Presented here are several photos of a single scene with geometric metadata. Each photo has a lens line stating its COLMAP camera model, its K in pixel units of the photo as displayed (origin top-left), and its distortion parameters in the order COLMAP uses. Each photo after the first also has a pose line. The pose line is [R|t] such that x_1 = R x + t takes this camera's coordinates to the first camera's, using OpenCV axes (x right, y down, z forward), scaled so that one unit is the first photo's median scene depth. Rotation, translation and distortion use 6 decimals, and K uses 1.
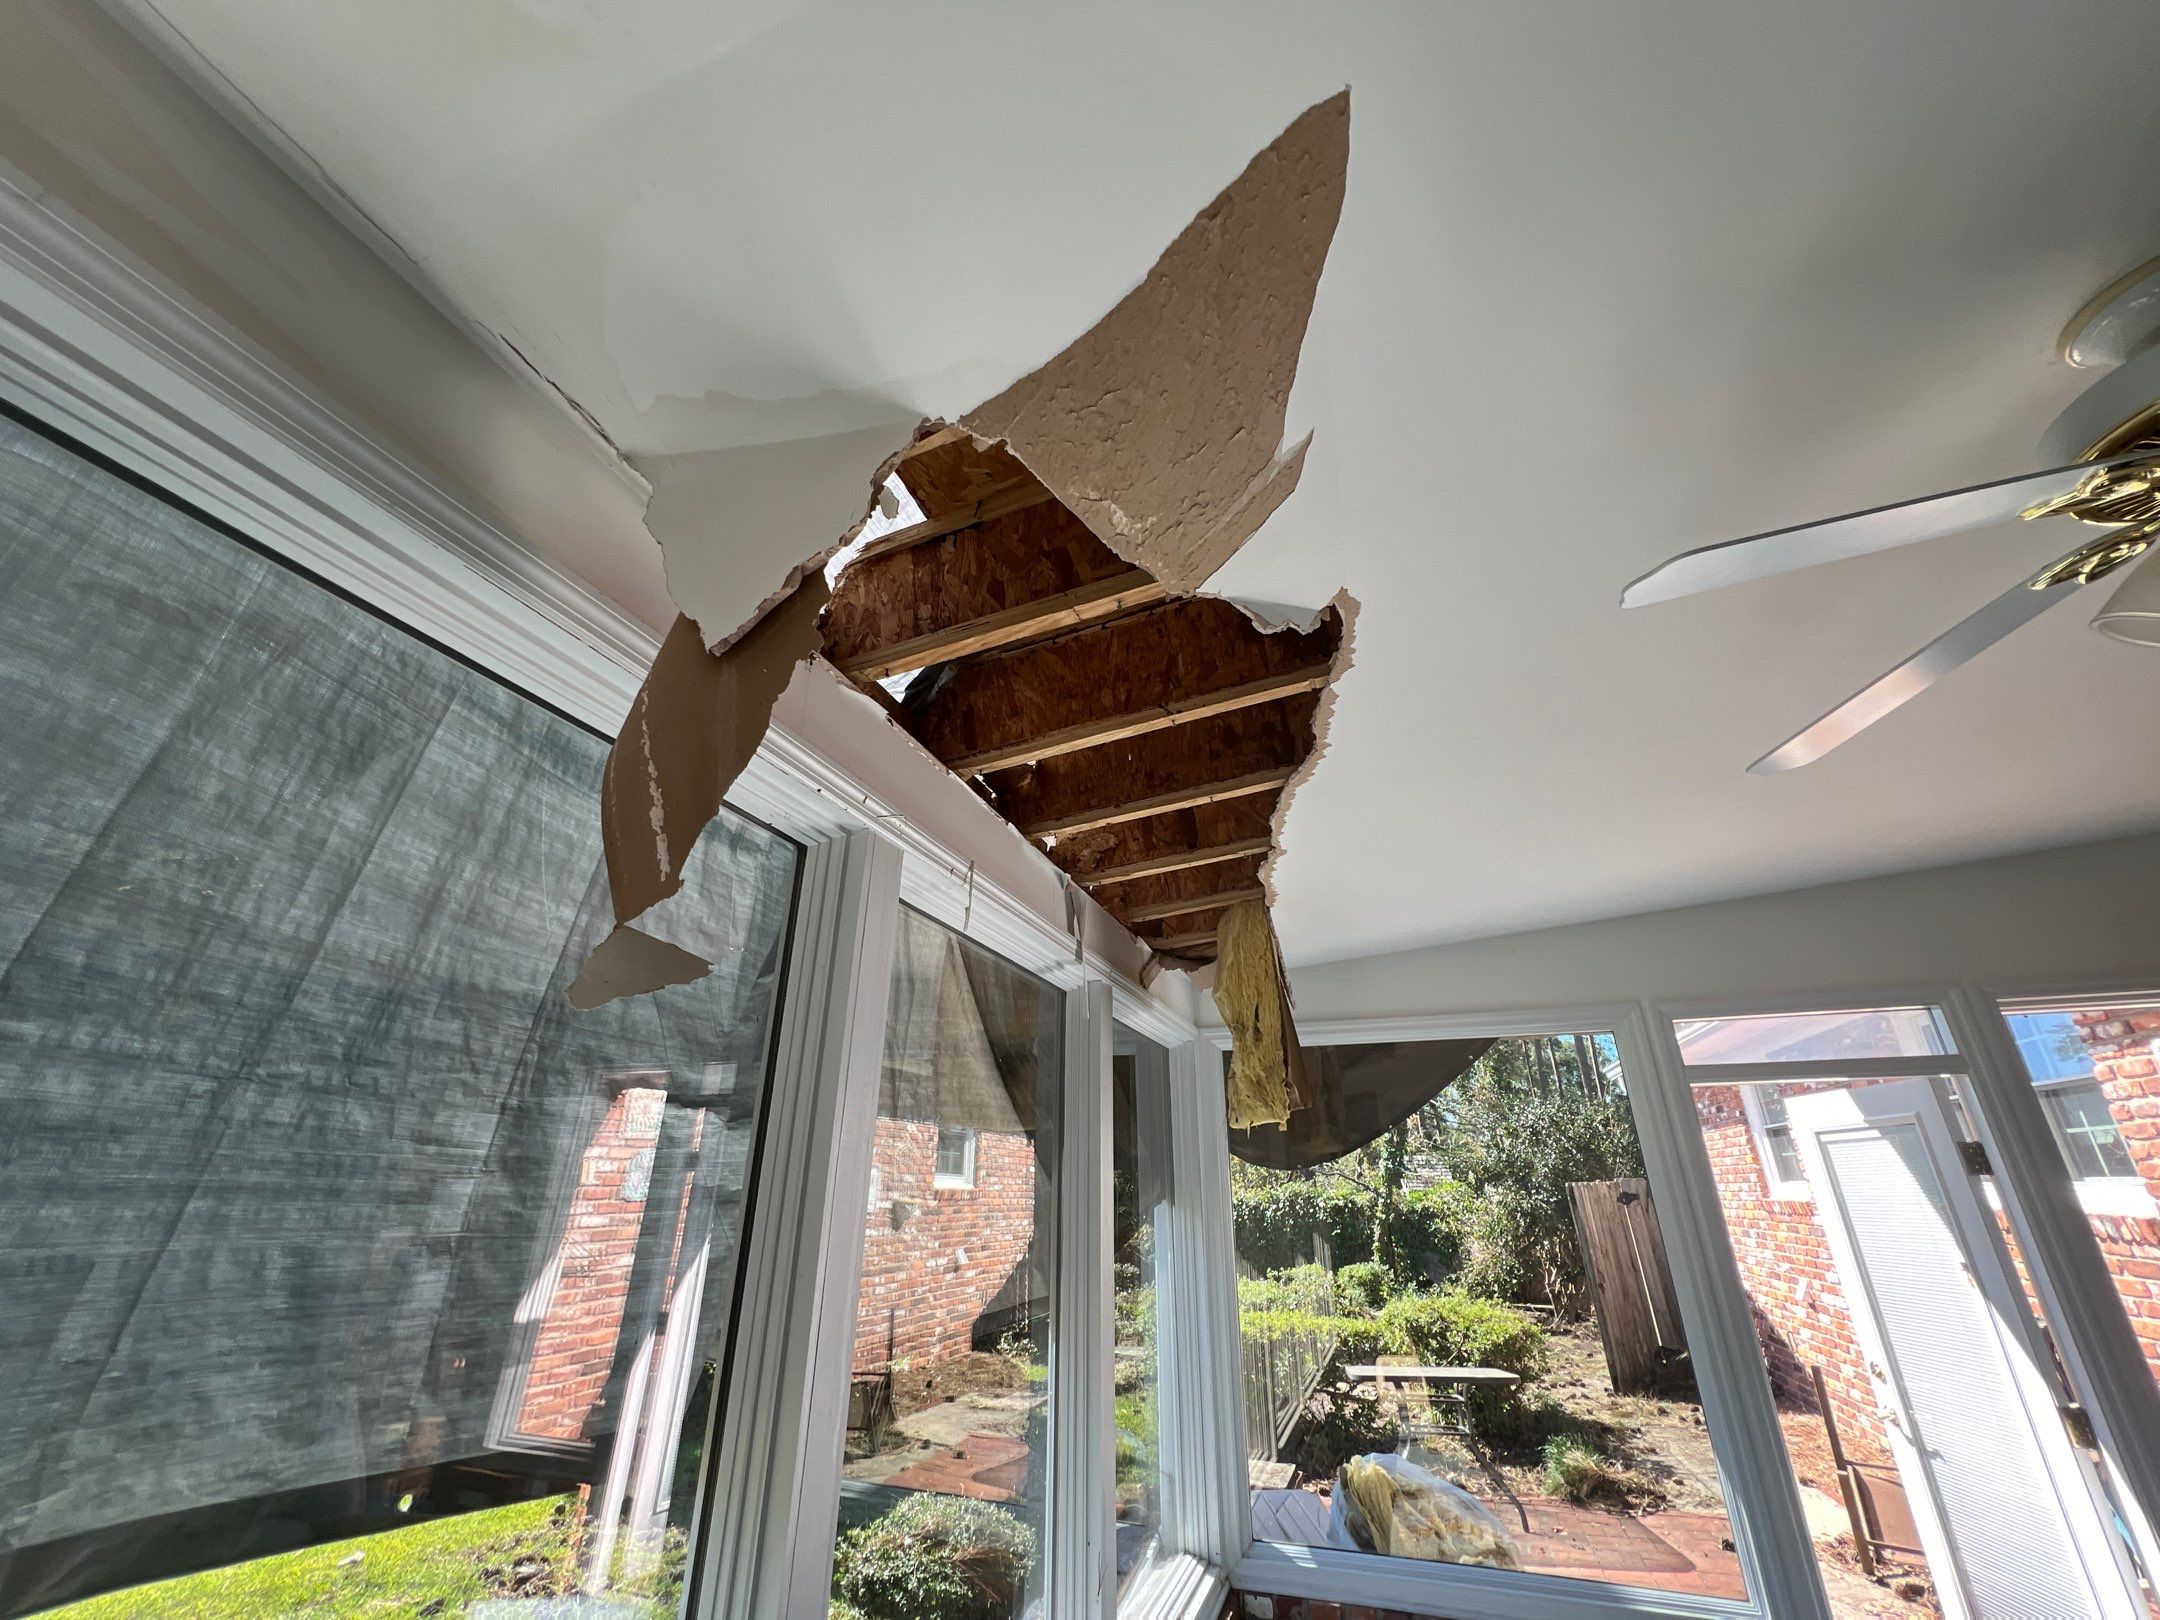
lens RADIAL K [[867.7, 0, 1077.9], [0, 867.7, 809.1], [0, 0, 1]] dist [-0.002149, 0.000398]
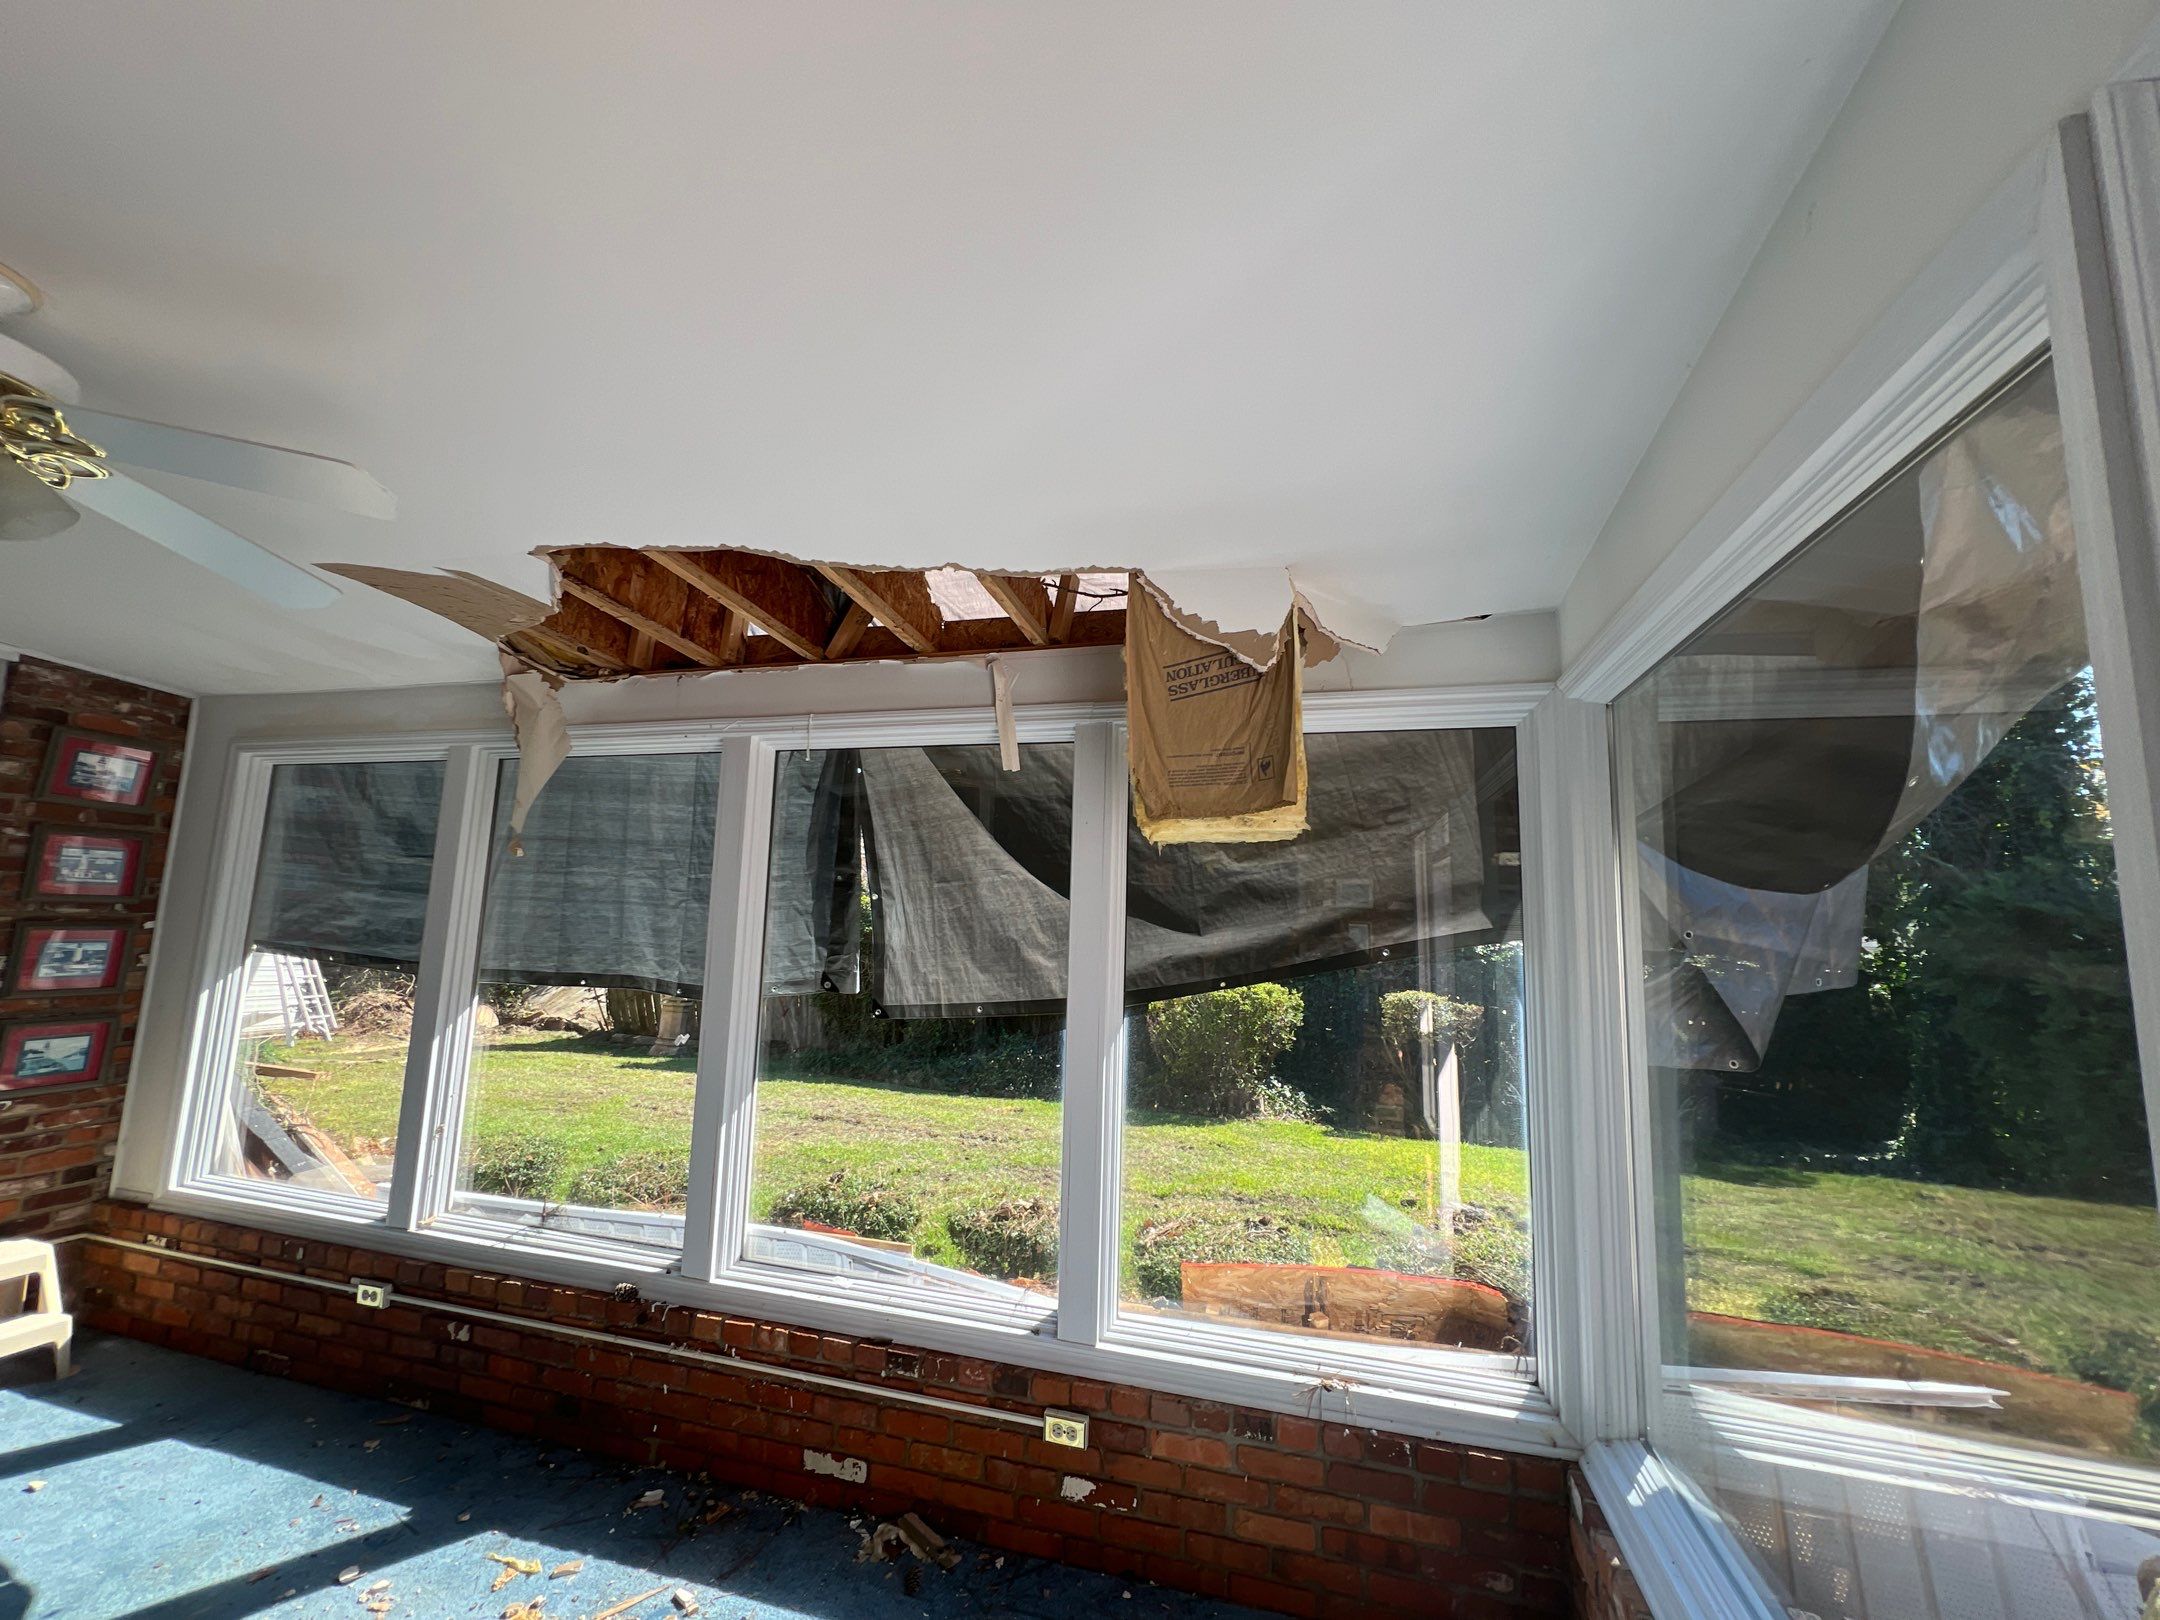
lens RADIAL K [[867.7, 0, 1077.9], [0, 867.7, 809.1], [0, 0, 1]] dist [-0.002149, 0.000398]
pose [[0.072840, -0.132961, -0.988441, 2.850865], [0.370992, 0.923567, -0.096895, 1.082261], [0.925775, -0.359646, 0.116600, 2.350925]]
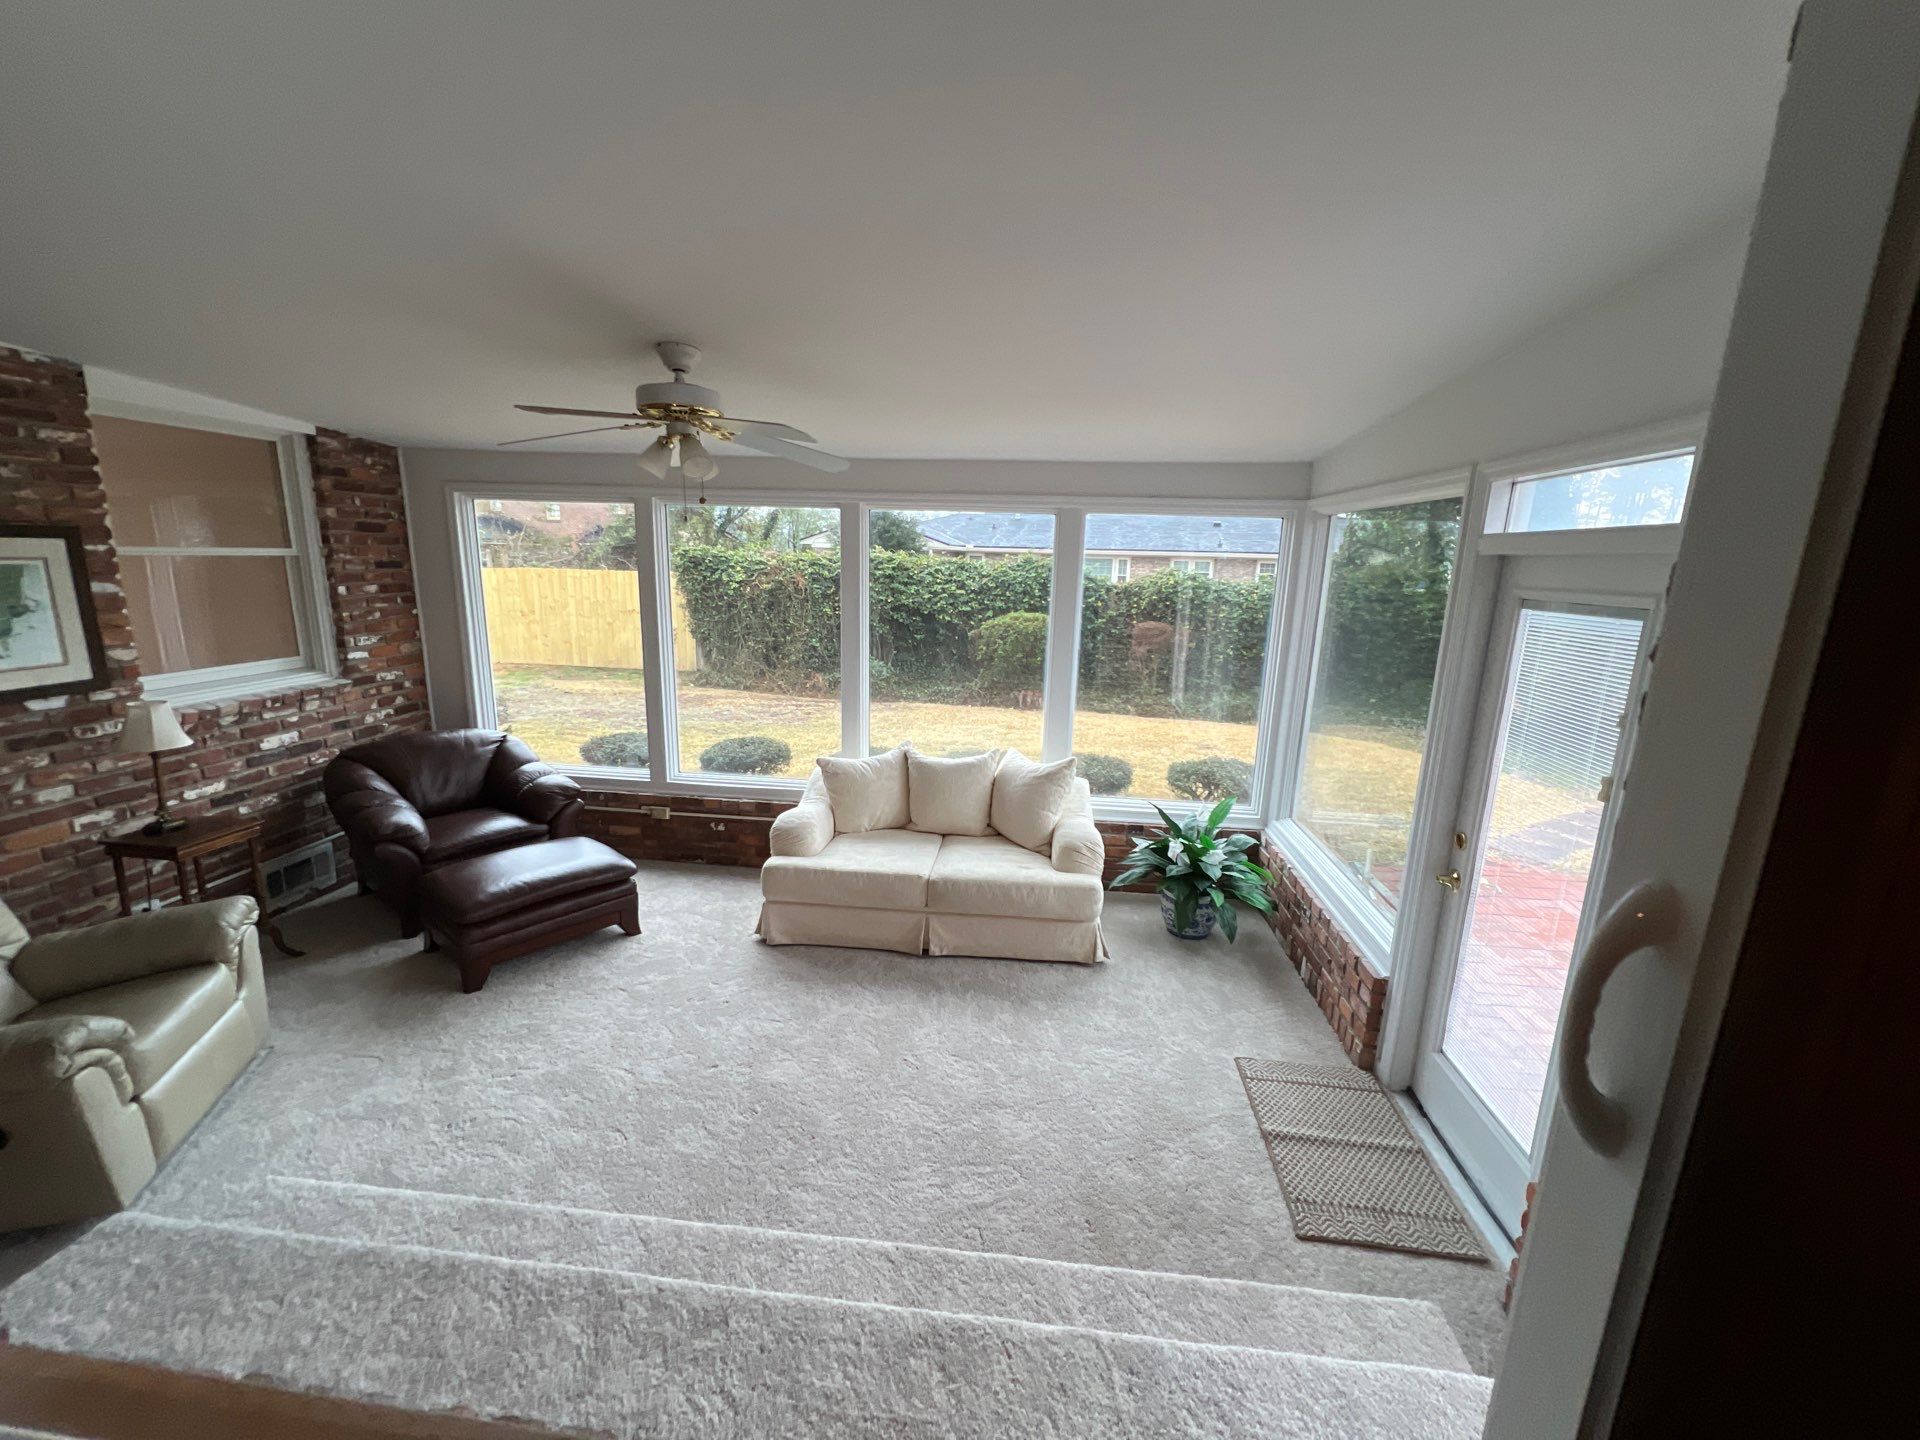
lens RADIAL K [[765.0, 0, 959.3], [0, 765.0, 717.7], [0, 0, 1]] dist [0.000121, -0.000370]
pose [[0.239717, 0.205241, -0.948900, 4.588229], [0.363092, 0.887516, 0.283691, 0.139783], [0.900389, -0.412544, 0.138231, 1.057534]]
